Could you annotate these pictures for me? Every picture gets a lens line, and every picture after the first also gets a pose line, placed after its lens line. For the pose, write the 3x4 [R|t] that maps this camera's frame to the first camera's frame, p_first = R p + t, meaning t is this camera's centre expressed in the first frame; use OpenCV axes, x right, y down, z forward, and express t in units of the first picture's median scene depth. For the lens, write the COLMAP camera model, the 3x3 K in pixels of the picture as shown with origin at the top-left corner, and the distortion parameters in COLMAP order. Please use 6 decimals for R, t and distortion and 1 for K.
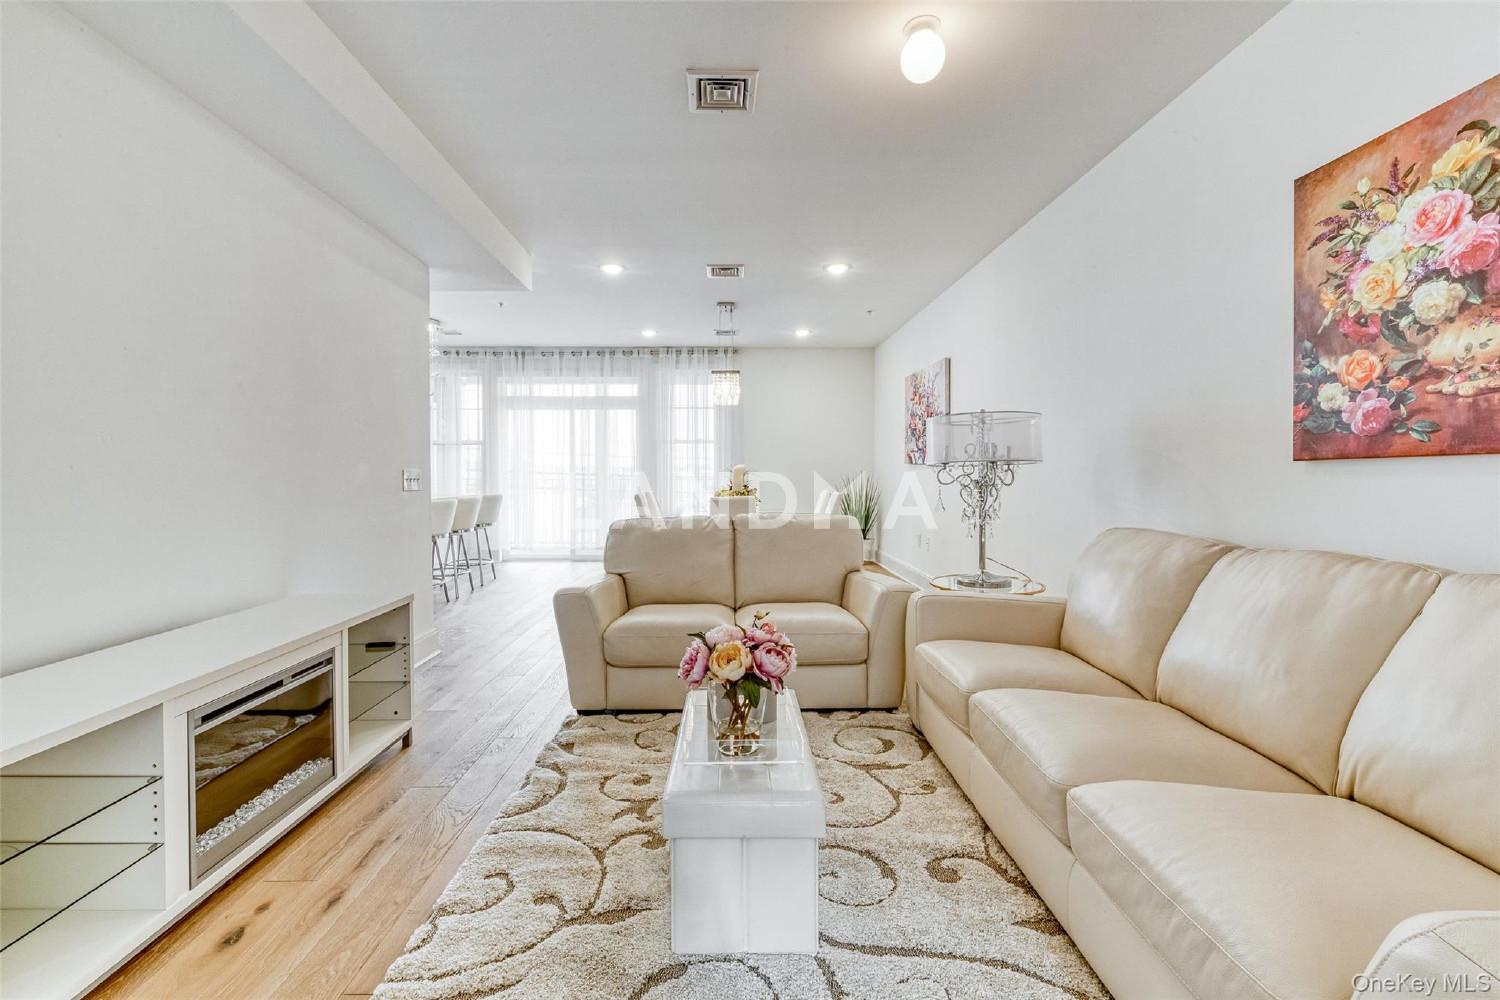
lens RADIAL K [[647.6, 0, 738.5], [0, 647.6, 477.5], [0, 0, 1]] dist [0.014301, 0.000704]
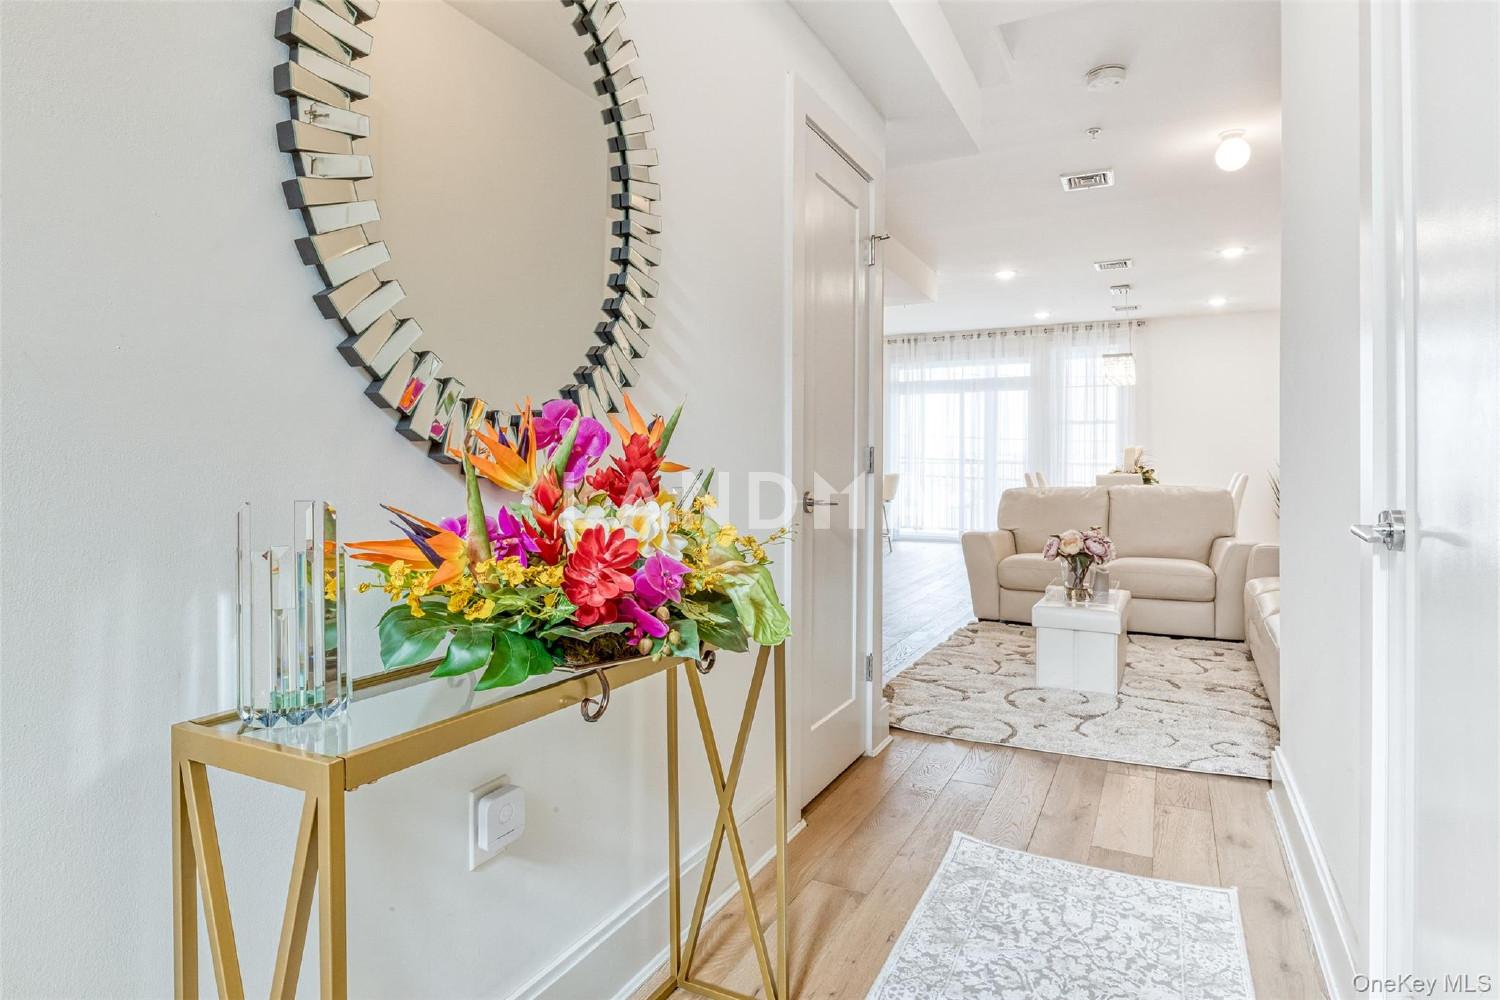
lens RADIAL K [[838.3, 0, 748.6], [0, 838.3, 464.8], [0, 0, 1]] dist [-0.003109, -0.000580]
pose [[0.885494, 0.007395, -0.464592, 0.056584], [-0.008884, 0.999960, -0.001017, 0.012367], [0.464566, 0.005028, 0.885524, -0.314405]]
